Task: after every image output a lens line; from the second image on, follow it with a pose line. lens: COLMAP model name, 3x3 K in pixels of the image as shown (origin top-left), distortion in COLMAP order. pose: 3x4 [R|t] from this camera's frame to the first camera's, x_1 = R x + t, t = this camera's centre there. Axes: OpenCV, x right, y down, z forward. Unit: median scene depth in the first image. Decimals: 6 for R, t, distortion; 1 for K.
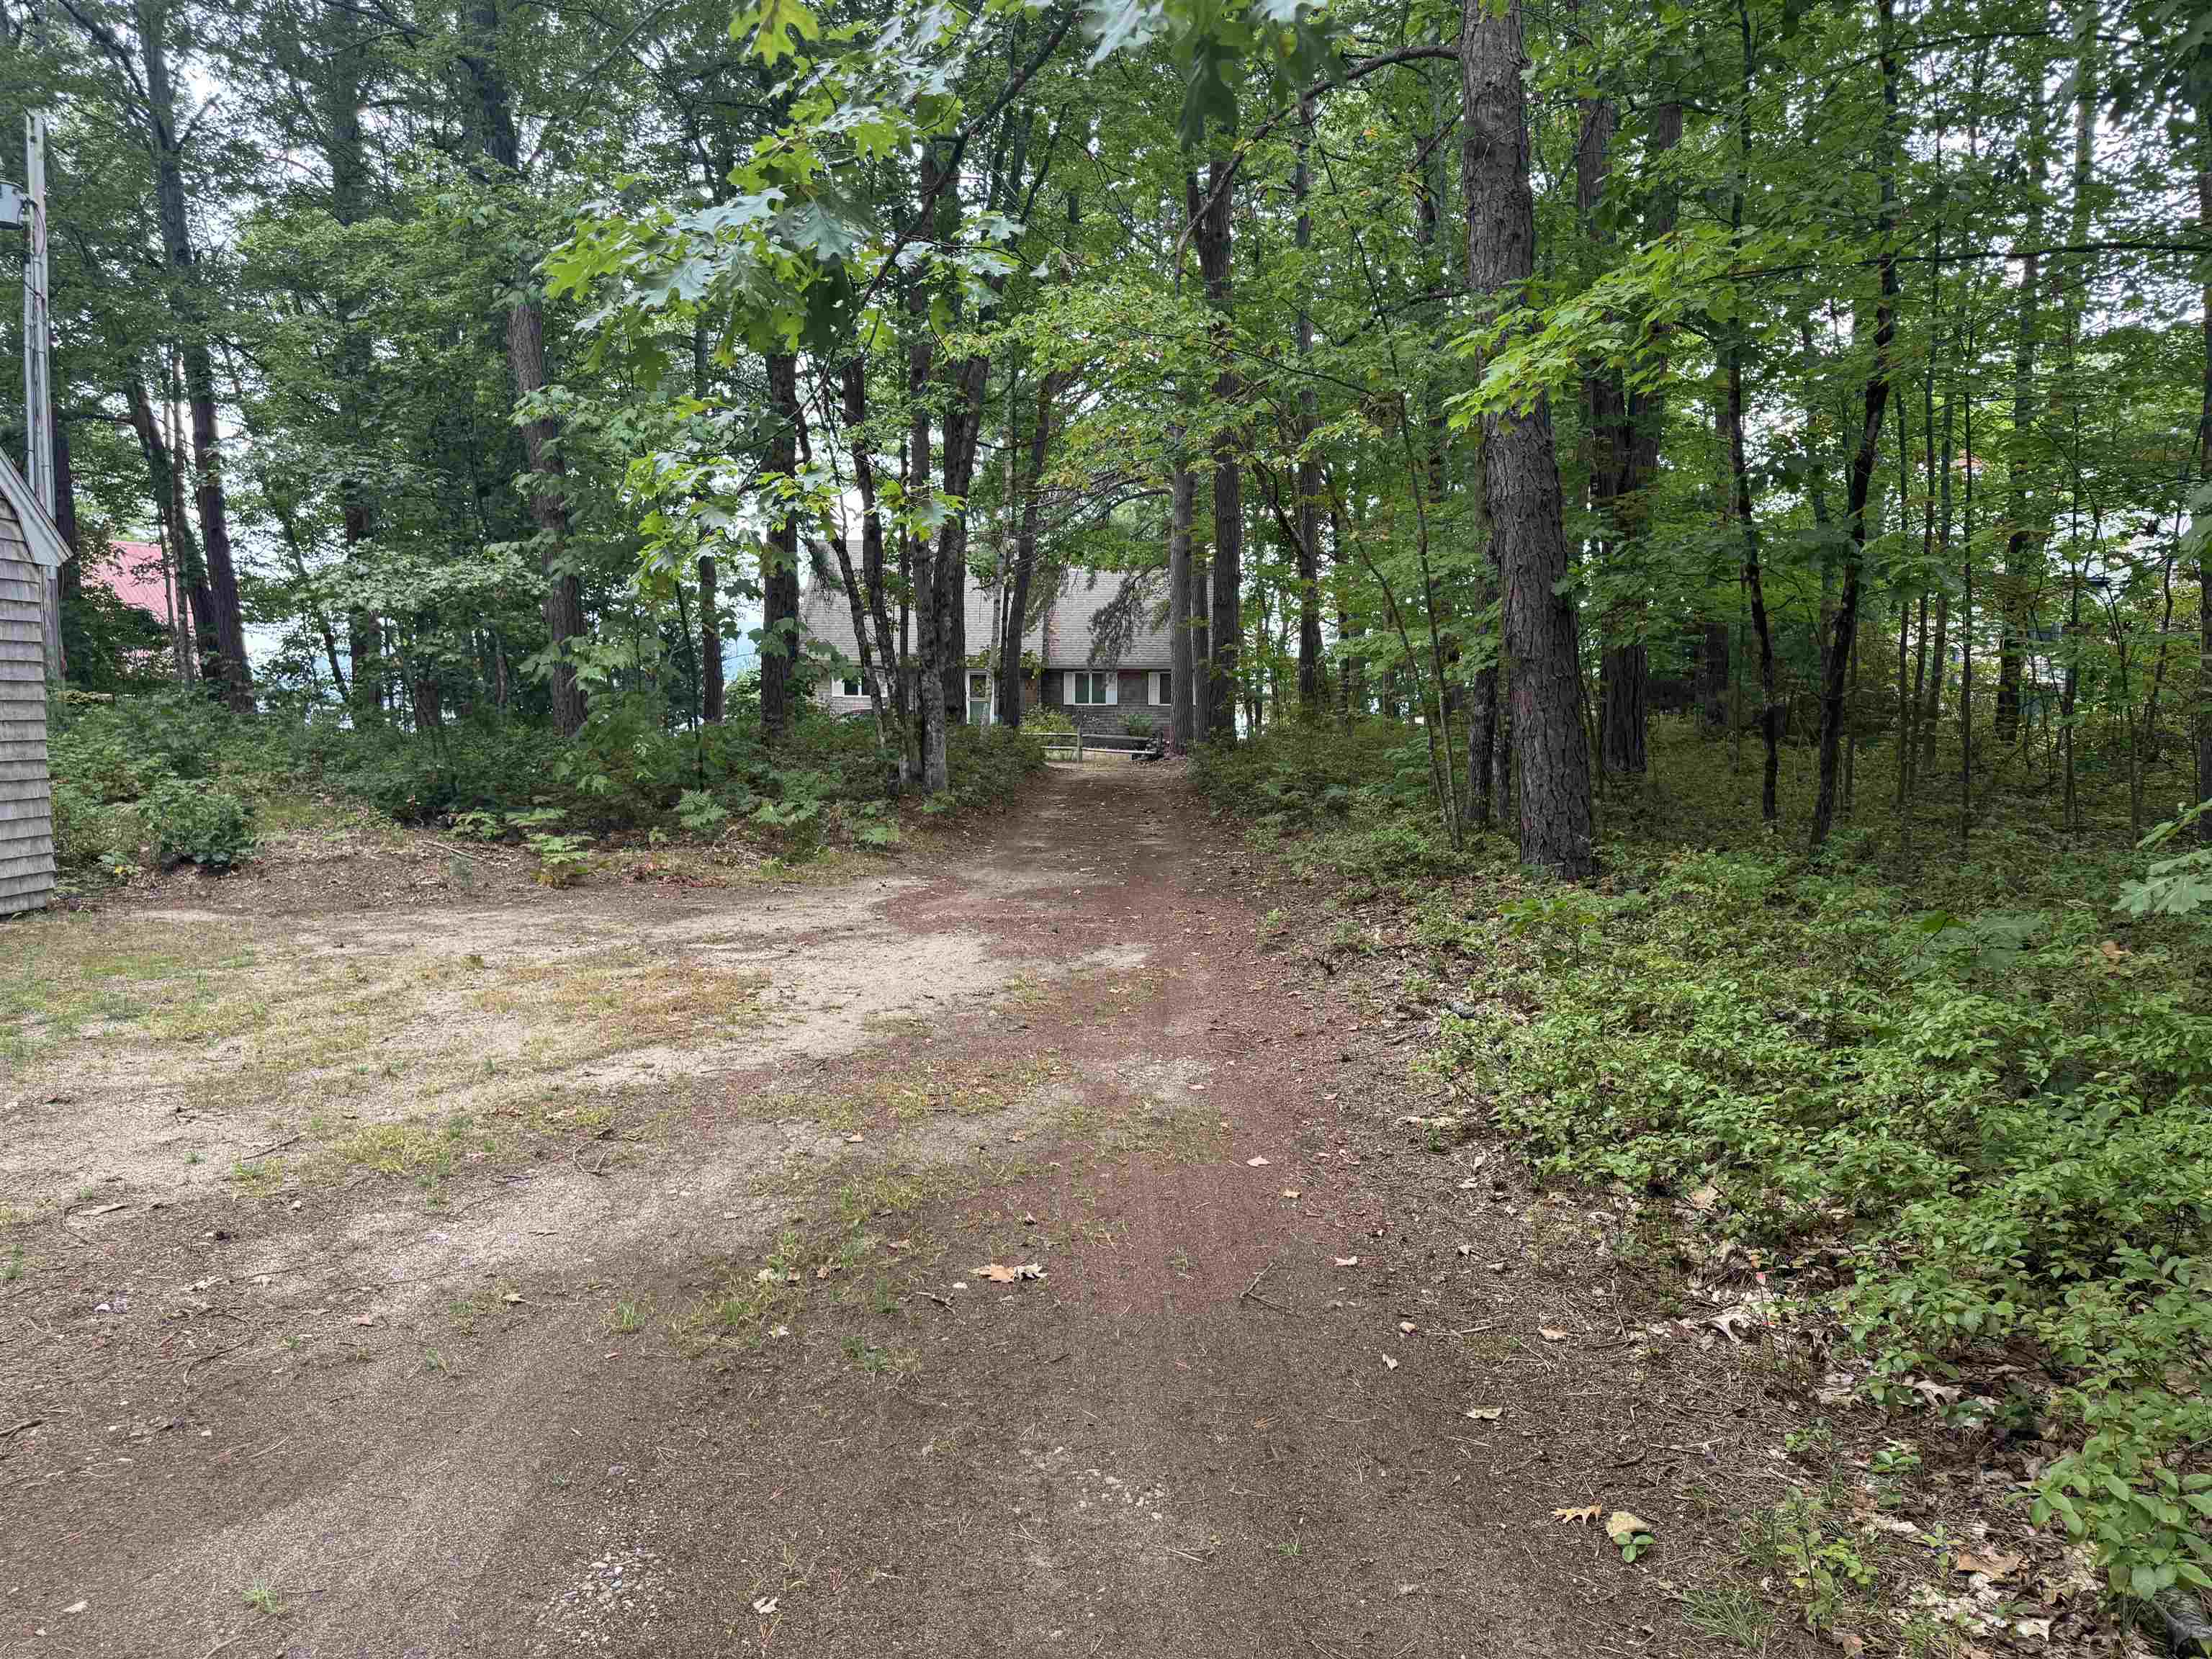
lens RADIAL K [[1549.2, 0, 1105.1], [0, 1549.2, 838.3], [0, 0, 1]] dist [0.005541, -0.009370]
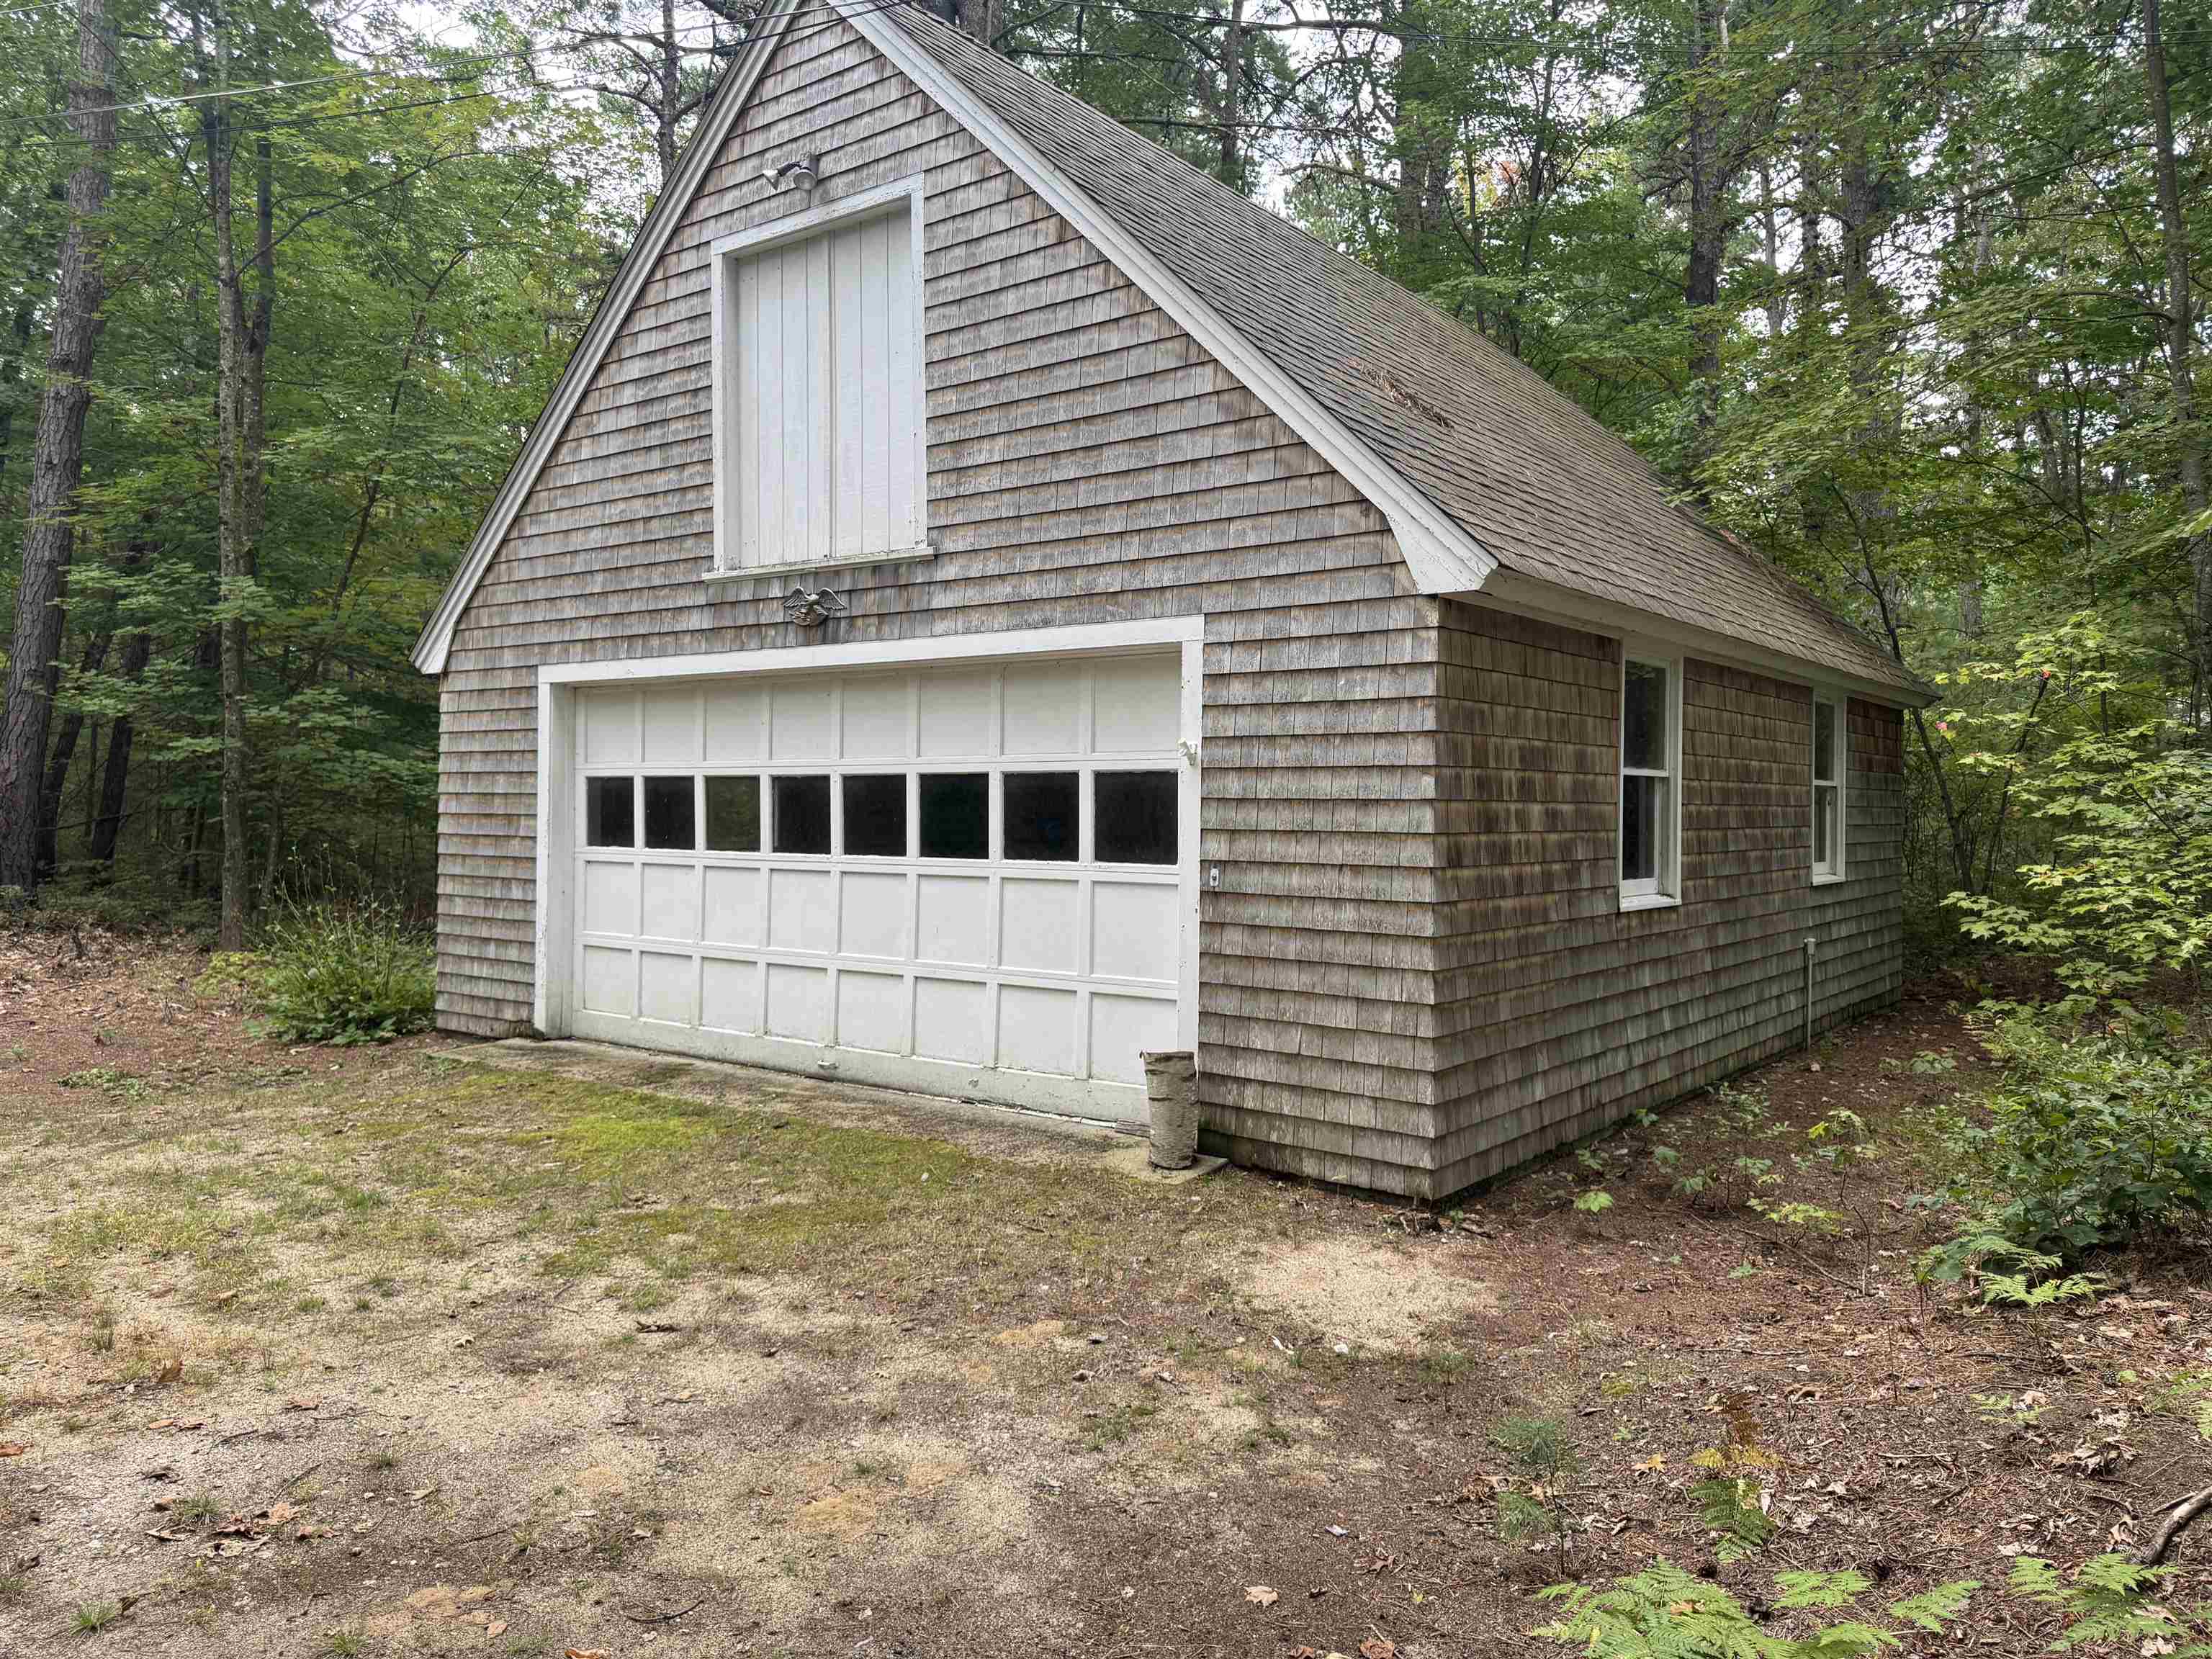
lens RADIAL K [[1541.9, 0, 1103.7], [0, 1541.9, 821.2], [0, 0, 1]] dist [-0.000435, -0.007973]
pose [[-0.581788, -0.007695, -0.813304, -0.143182], [-0.083019, 0.995294, 0.049970, -0.100490], [0.809093, 0.096591, -0.579689, 1.110635]]
